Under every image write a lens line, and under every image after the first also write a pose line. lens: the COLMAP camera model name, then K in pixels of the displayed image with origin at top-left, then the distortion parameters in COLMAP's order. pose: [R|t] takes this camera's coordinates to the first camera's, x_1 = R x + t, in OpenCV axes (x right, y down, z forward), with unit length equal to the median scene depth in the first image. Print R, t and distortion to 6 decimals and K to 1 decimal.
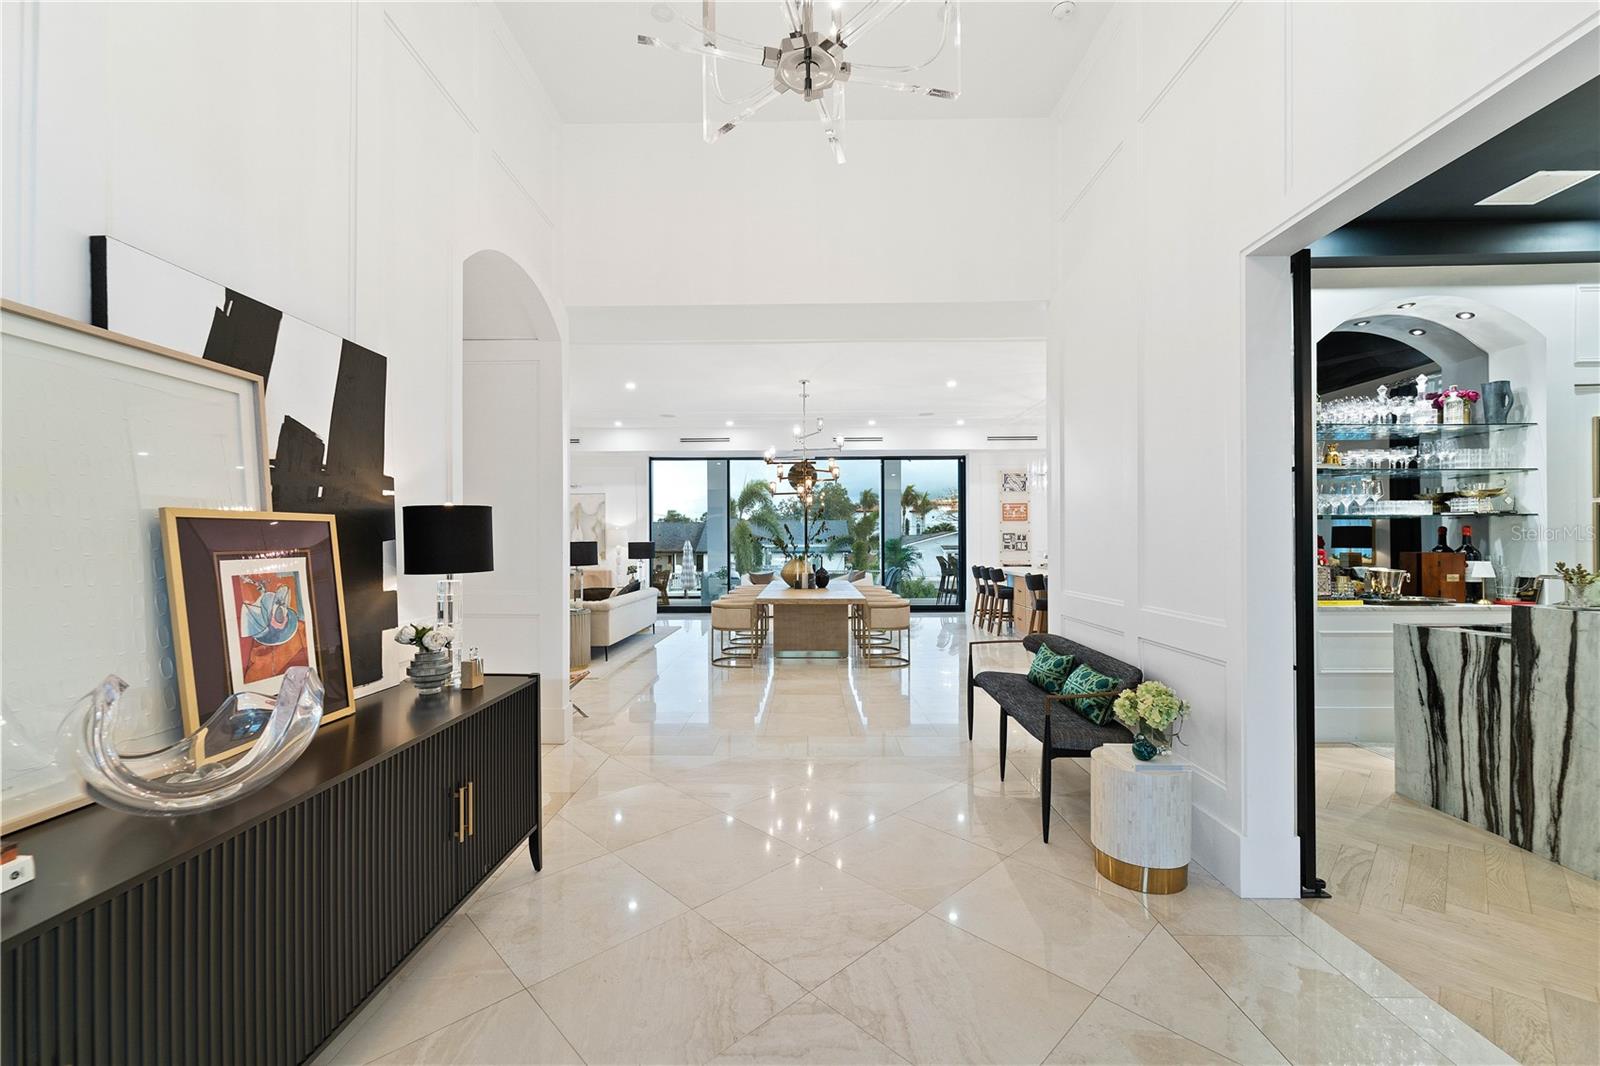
lens RADIAL K [[648.2, 0, 795.4], [0, 648.2, 557.3], [0, 0, 1]] dist [0.002036, -0.000232]
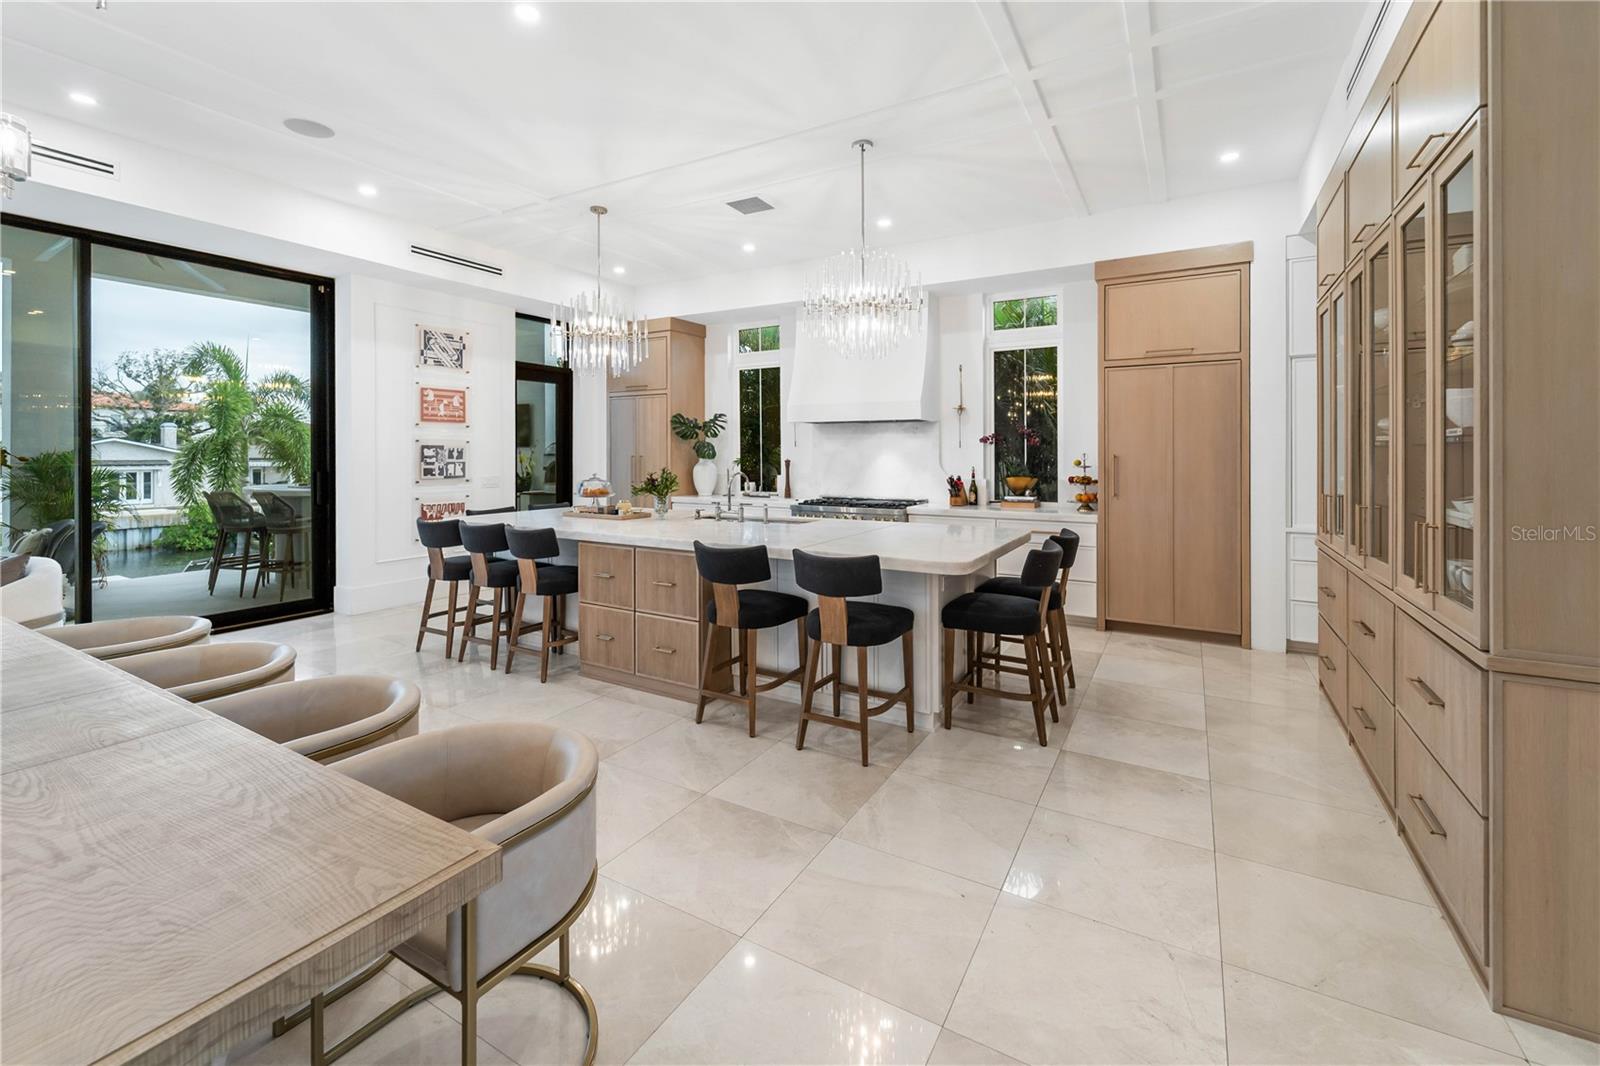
lens RADIAL K [[668.0, 0, 795.0], [0, 668.0, 452.1], [0, 0, 1]] dist [-0.001693, -0.000524]
pose [[0.480910, 0.005840, 0.876751, -0.006093], [0.017468, 0.999716, -0.016241, -0.086457], [-0.876596, 0.023125, 0.480671, 2.338212]]
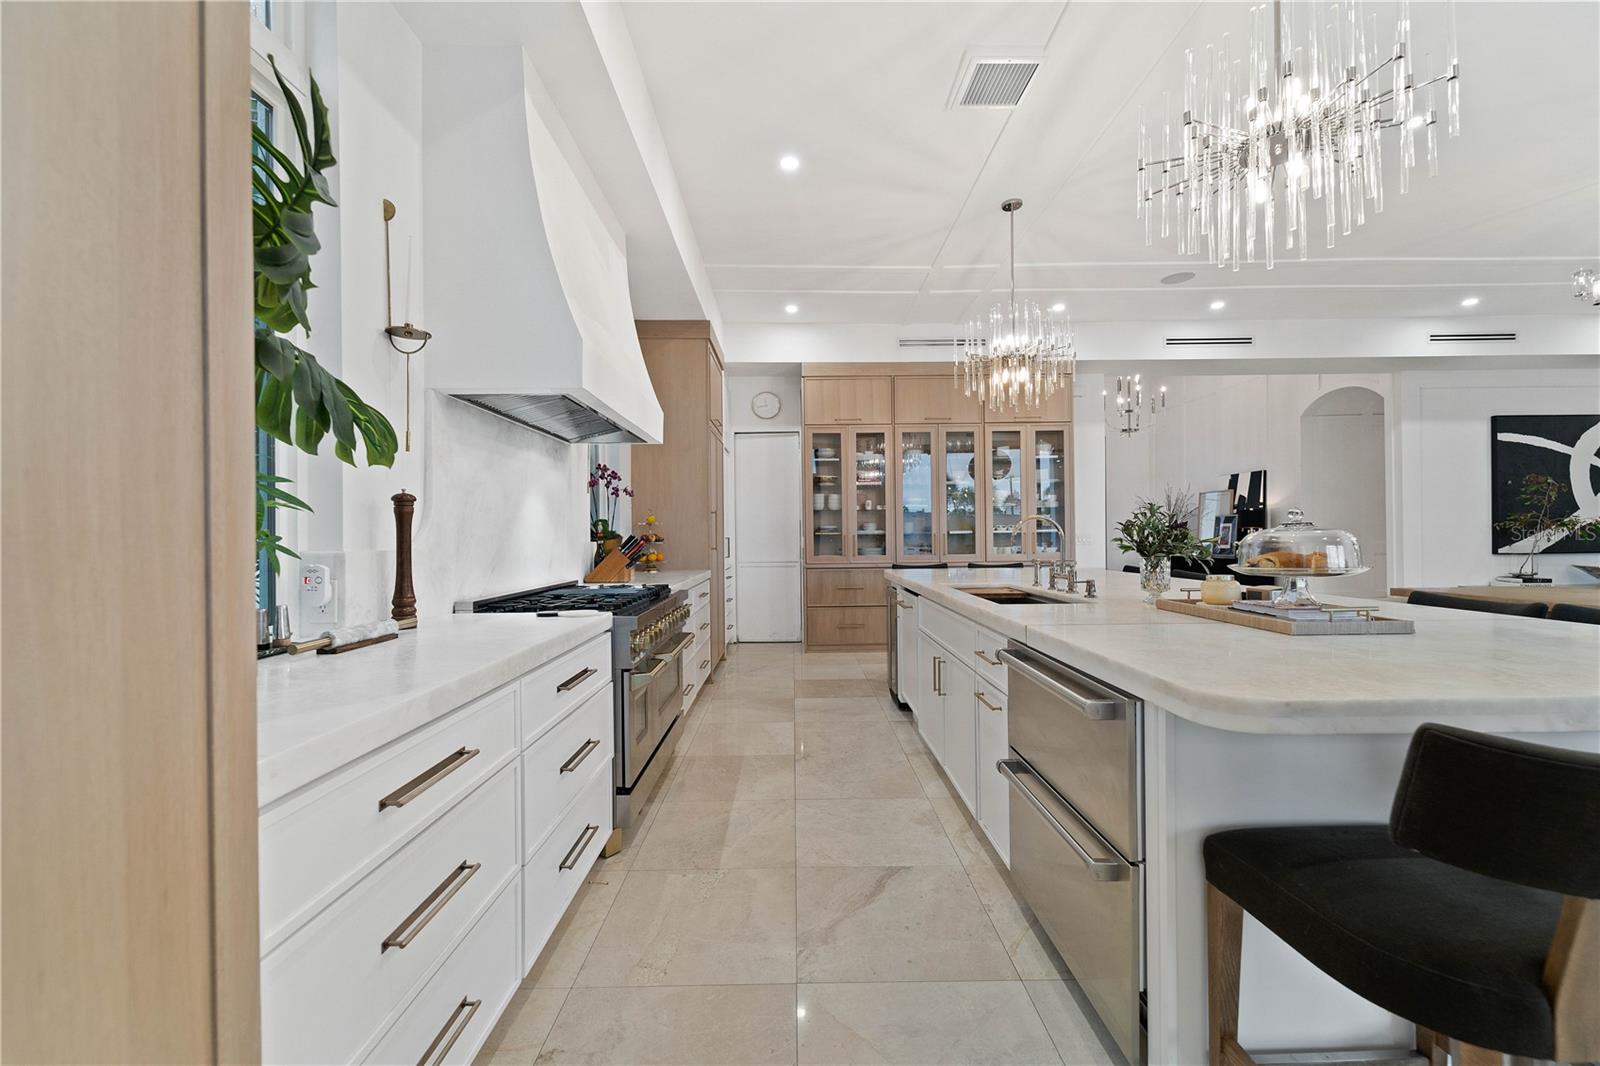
lens RADIAL K [[645.4, 0, 797.4], [0, 645.4, 536.1], [0, 0, 1]] dist [0.001977, 0.000112]
pose [[-0.999337, 0.015616, -0.032882, 2.209365], [0.014832, 0.999603, 0.023960, -0.057231], [0.033243, 0.023457, -0.999172, 4.700619]]
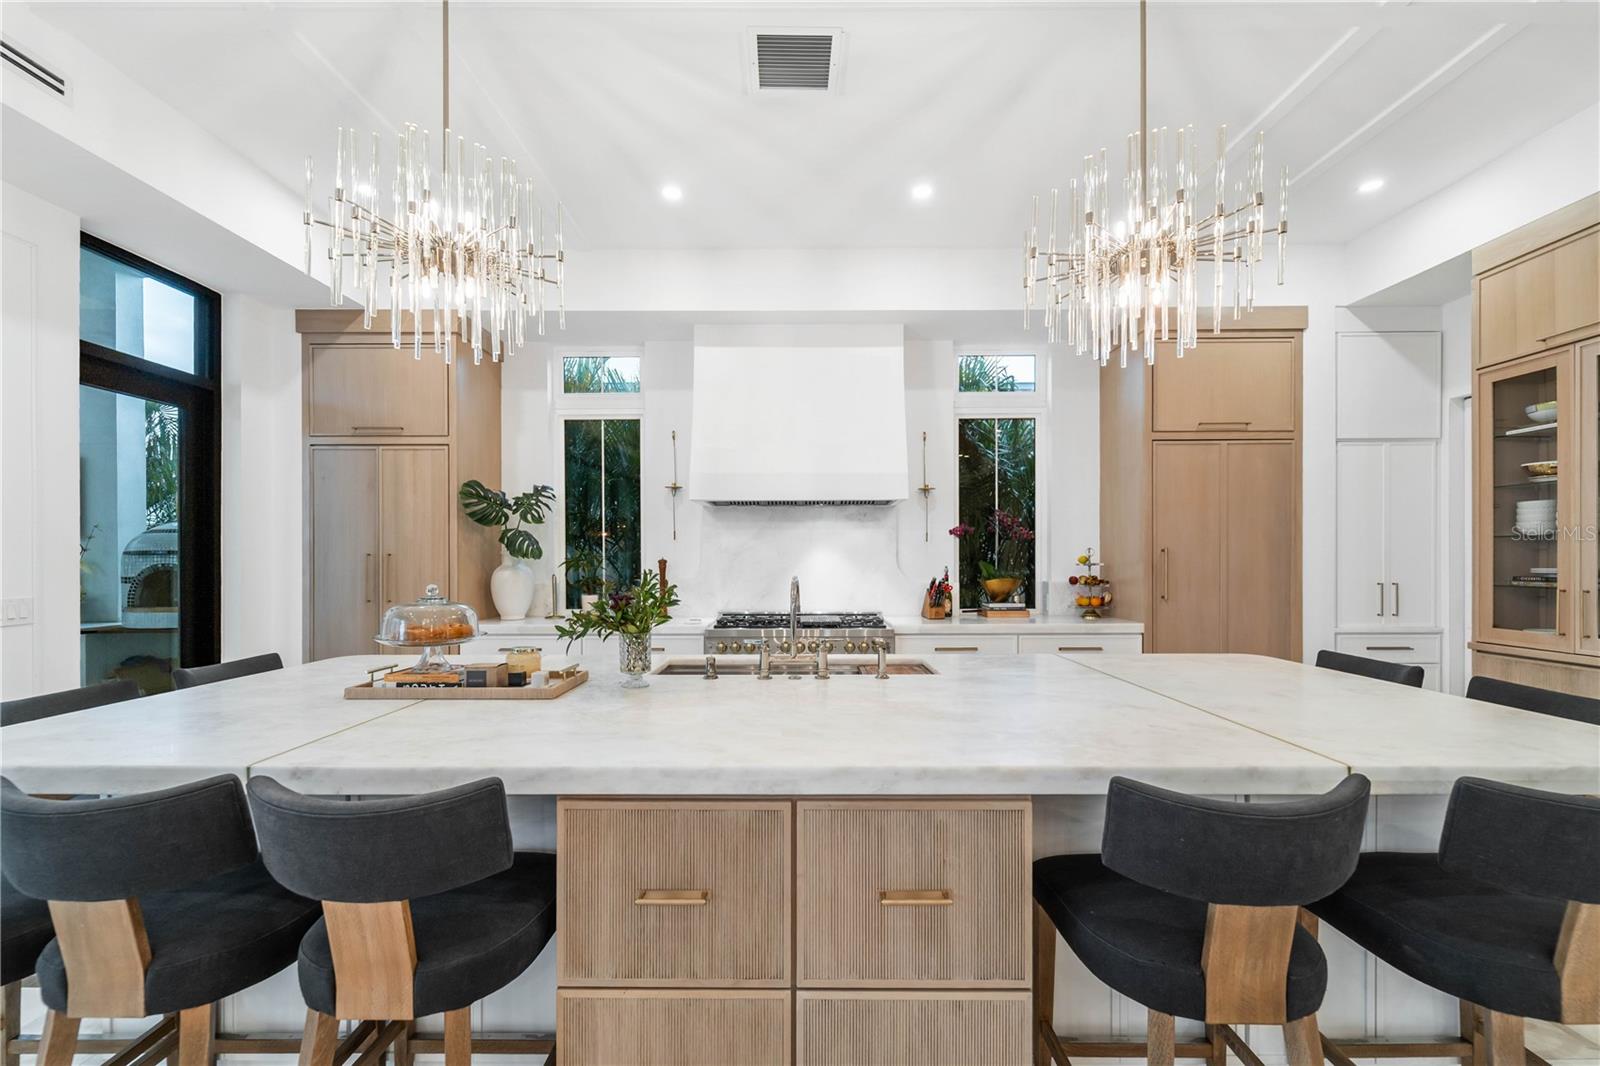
lens RADIAL K [[648.2, 0, 795.4], [0, 648.2, 557.3], [0, 0, 1]] dist [0.002036, -0.000232]
pose [[-0.019421, 0.006873, 0.999788, 0.684653], [0.026109, 0.999639, -0.006364, -0.085442], [-0.999470, 0.025980, -0.019593, 3.451977]]
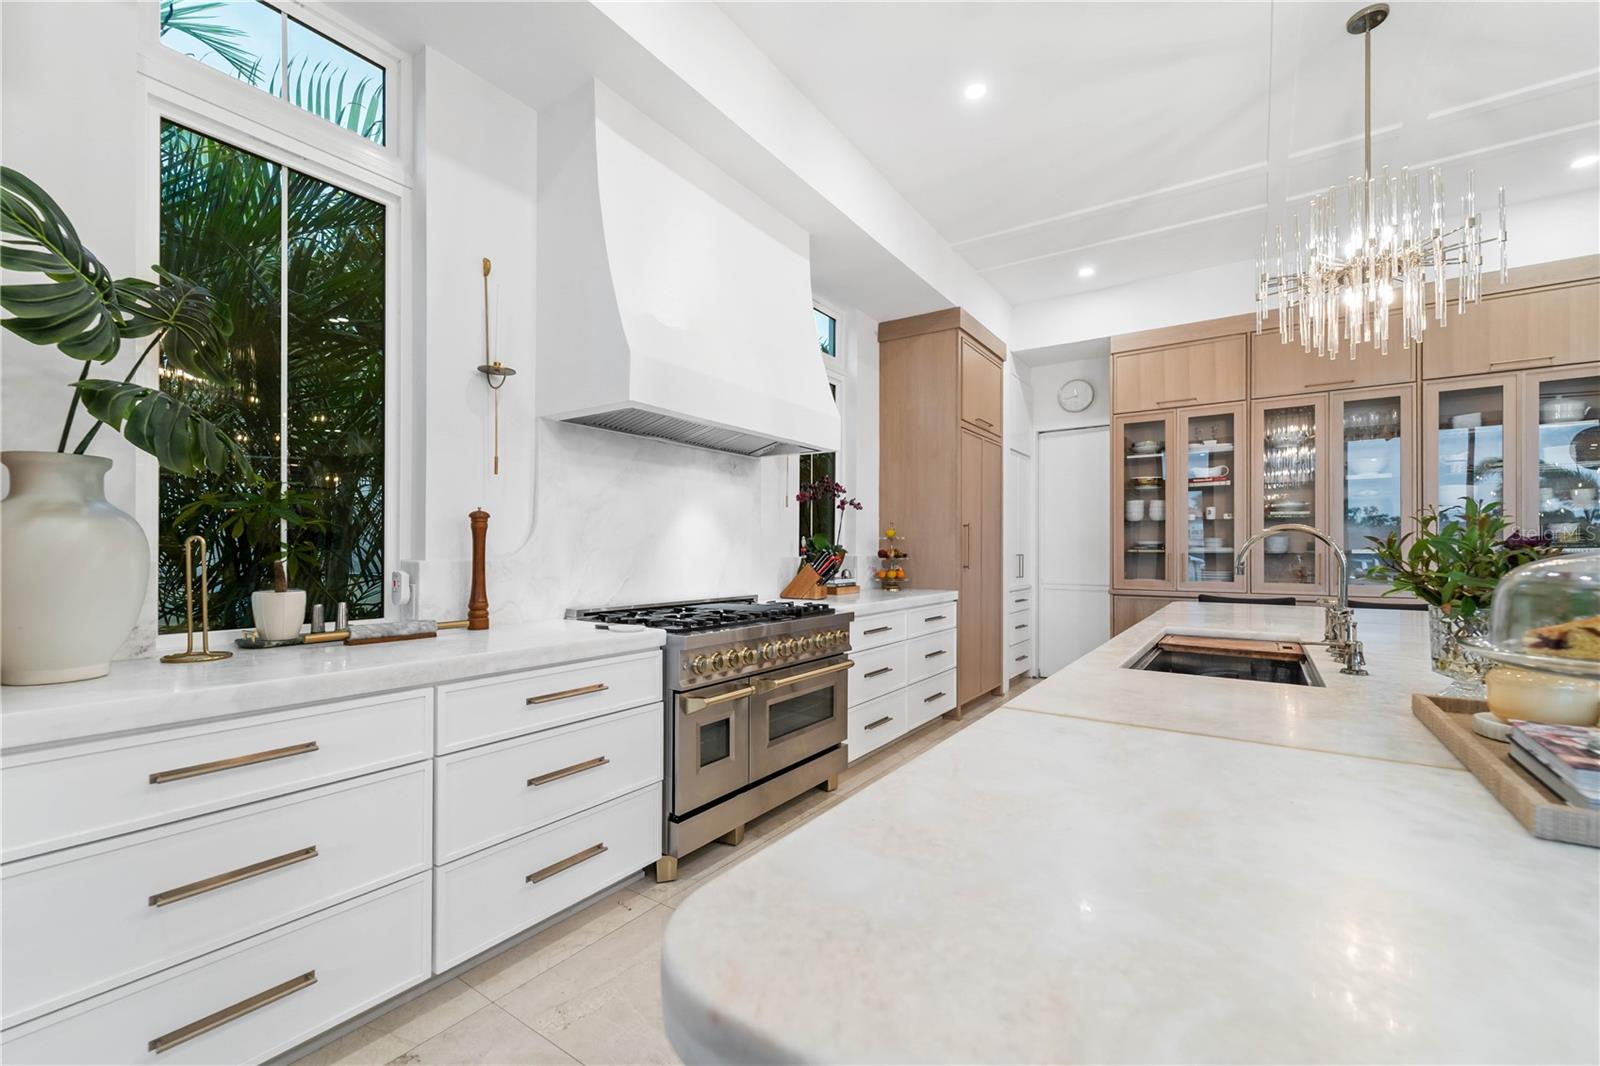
lens RADIAL K [[657.2, 0, 796.4], [0, 657.2, 549.5], [0, 0, 1]] dist [-0.002152, -0.000514]
pose [[-0.834732, 0.003575, 0.550645, 1.749704], [0.013055, 0.999826, 0.013299, -0.049615], [-0.550502, 0.018290, -0.834634, 4.394225]]
